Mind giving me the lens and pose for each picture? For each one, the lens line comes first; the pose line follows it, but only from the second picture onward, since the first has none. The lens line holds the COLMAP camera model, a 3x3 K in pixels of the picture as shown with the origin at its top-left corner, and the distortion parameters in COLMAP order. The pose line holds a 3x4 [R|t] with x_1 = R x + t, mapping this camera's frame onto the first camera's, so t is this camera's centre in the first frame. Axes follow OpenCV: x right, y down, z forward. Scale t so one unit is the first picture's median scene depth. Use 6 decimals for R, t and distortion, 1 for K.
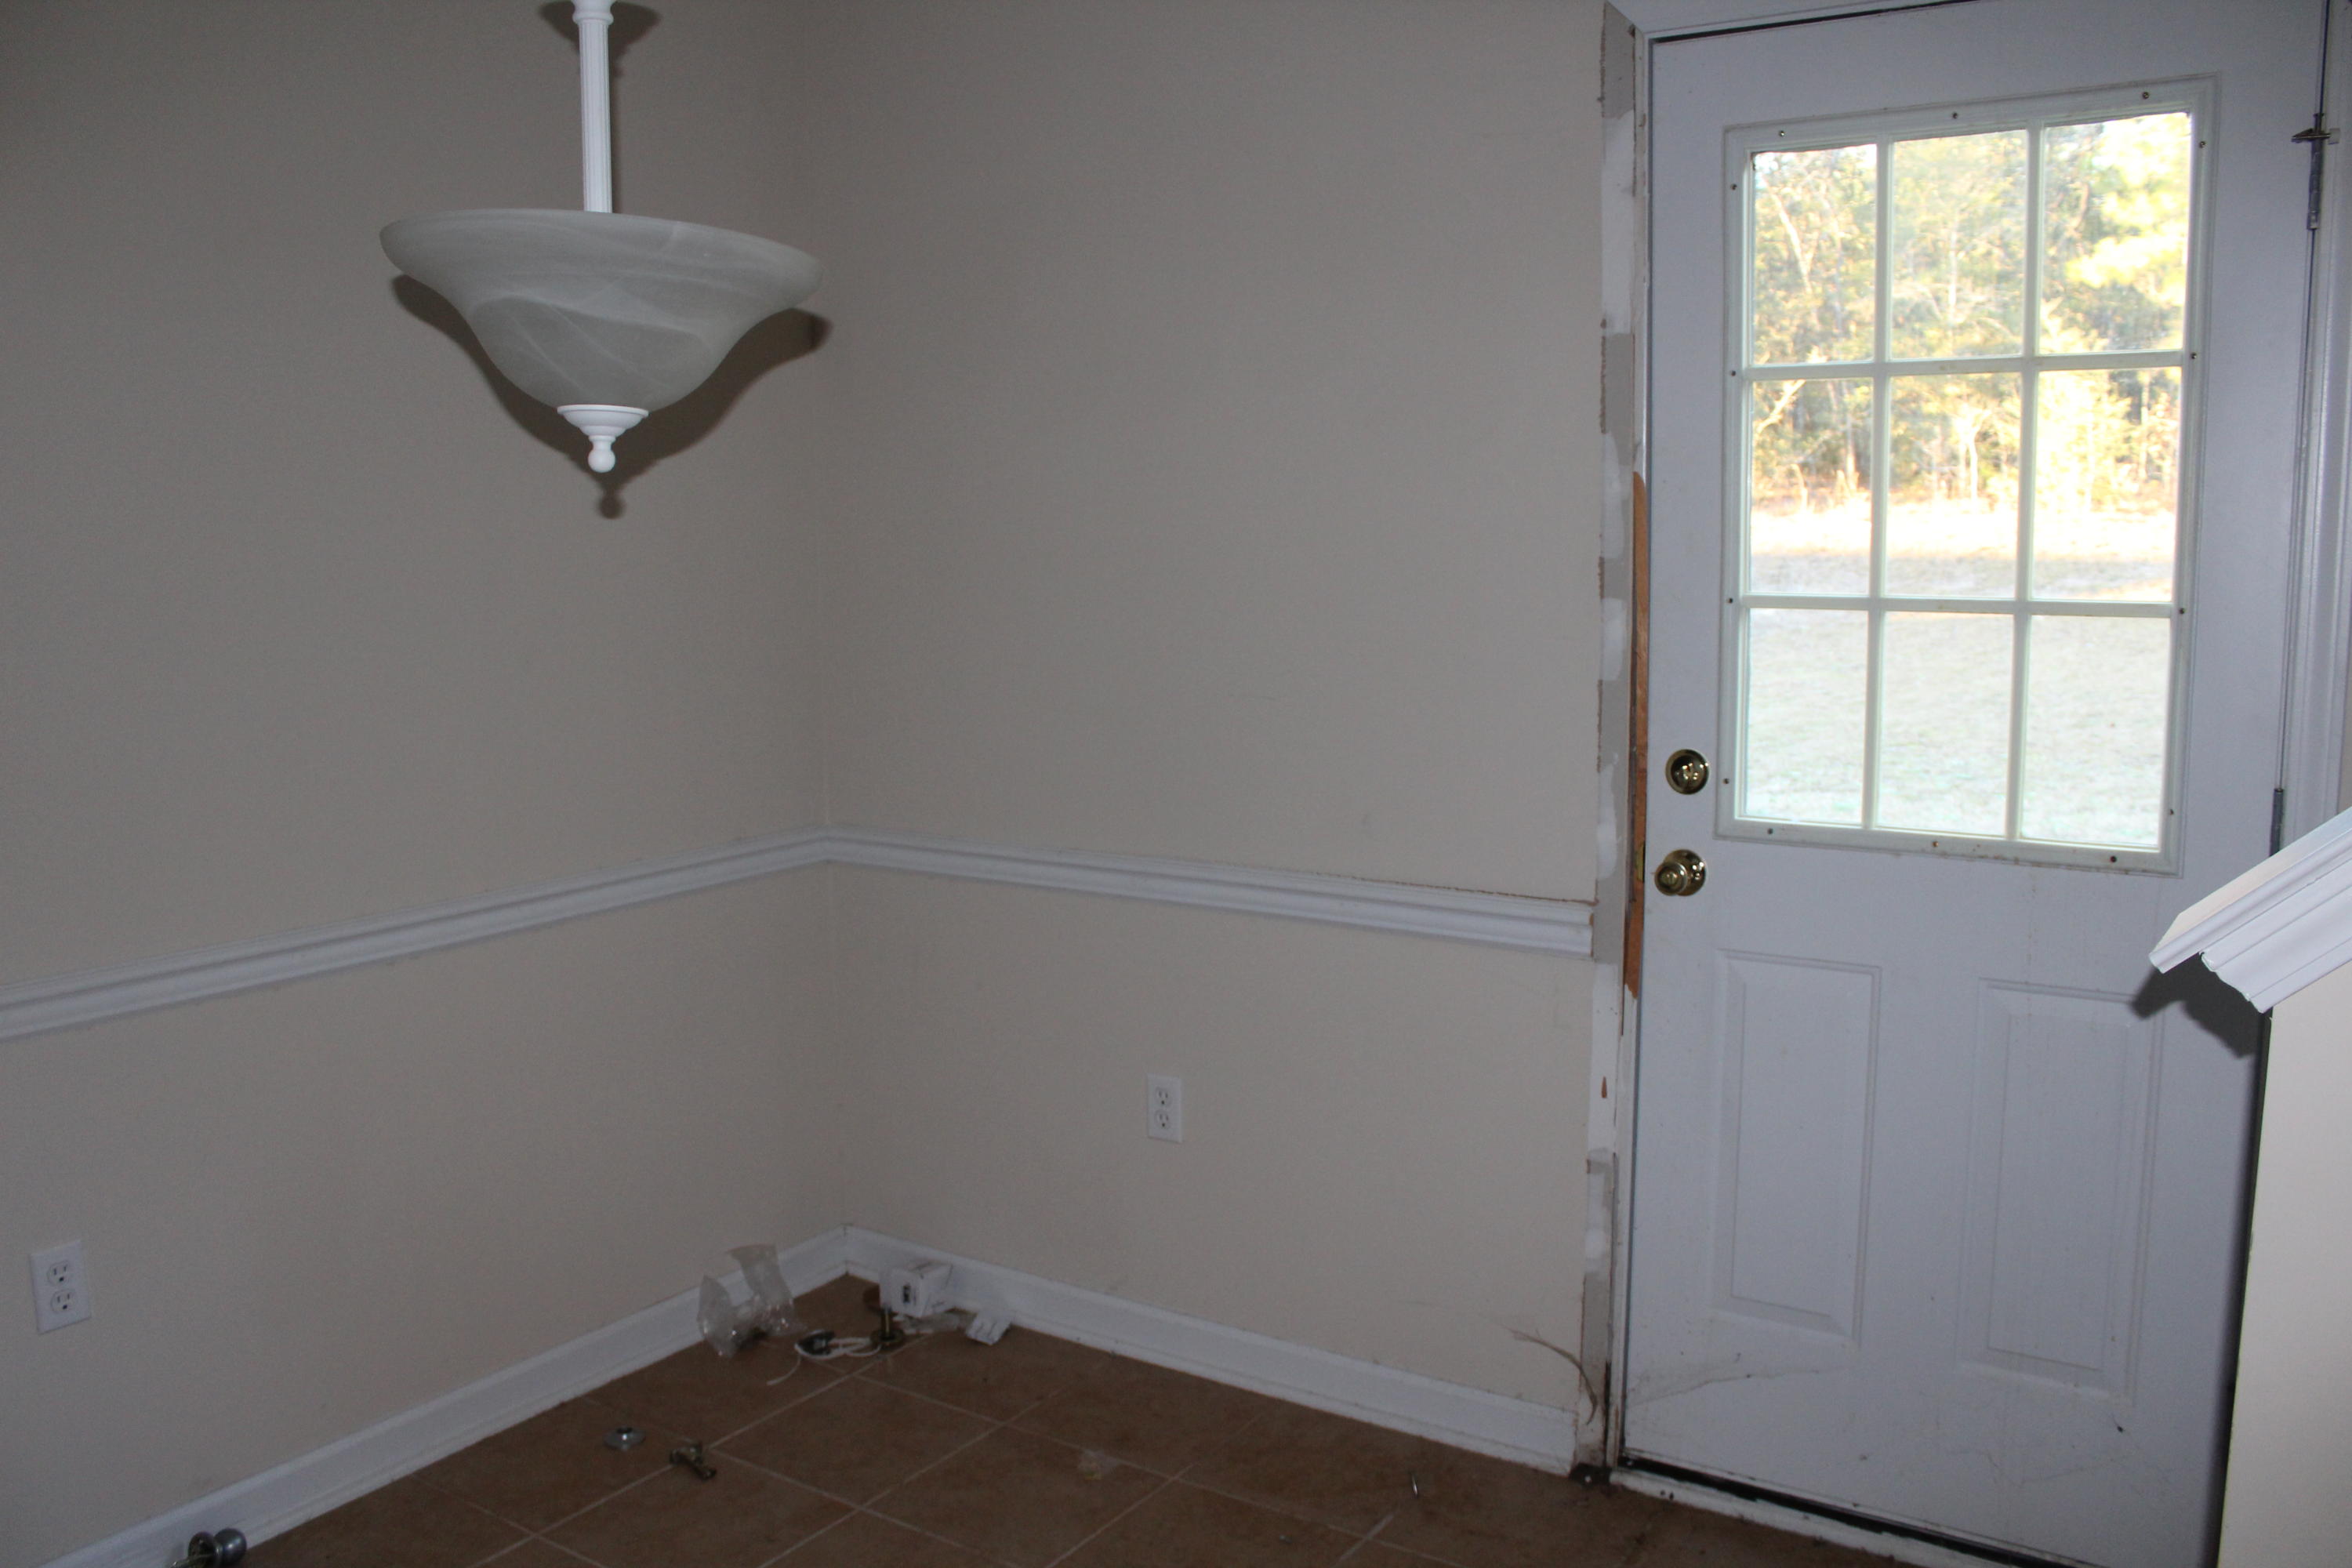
lens RADIAL K [[1946.6, 0, 1161.8], [0, 1946.6, 795.1], [0, 0, 1]] dist [-0.174038, 0.165224]
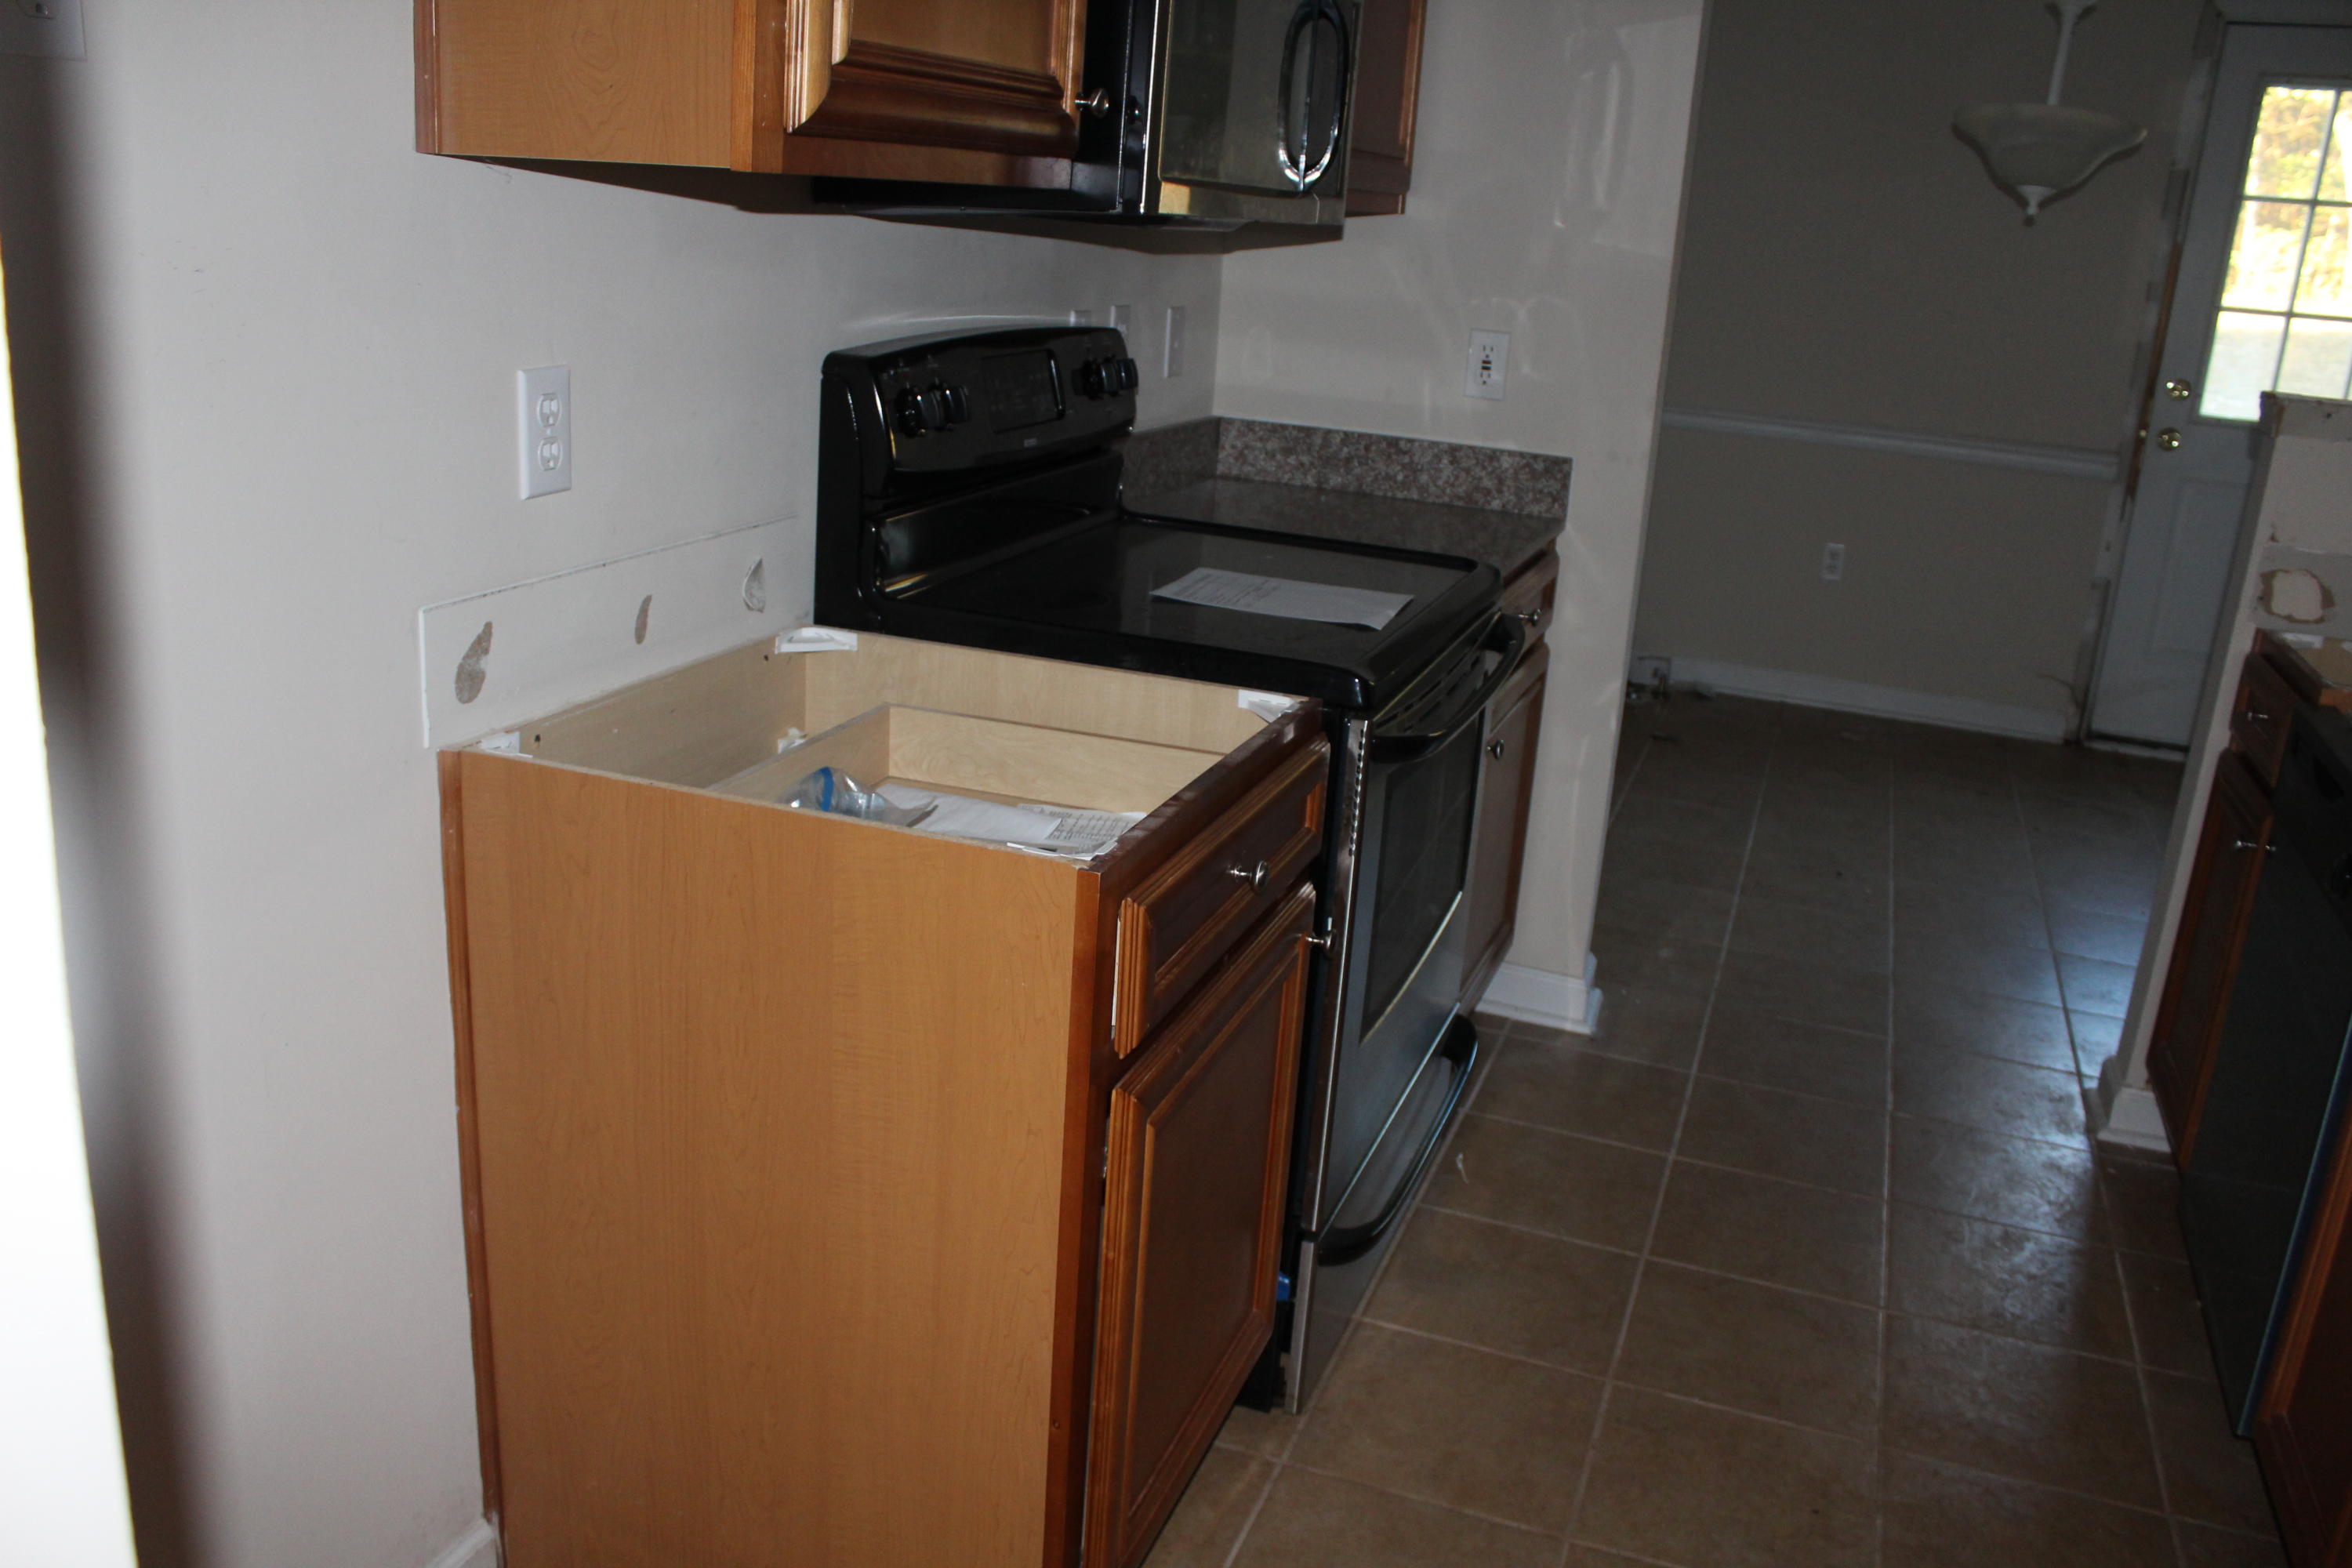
lens RADIAL K [[1946.6, 0, 1161.8], [0, 1946.6, 795.1], [0, 0, 1]] dist [-0.174038, 0.165224]
pose [[0.978659, 0.020224, 0.204495, -1.215477], [-0.052121, 0.987032, 0.151825, 0.171705], [-0.198772, -0.159243, 0.967022, -0.808656]]
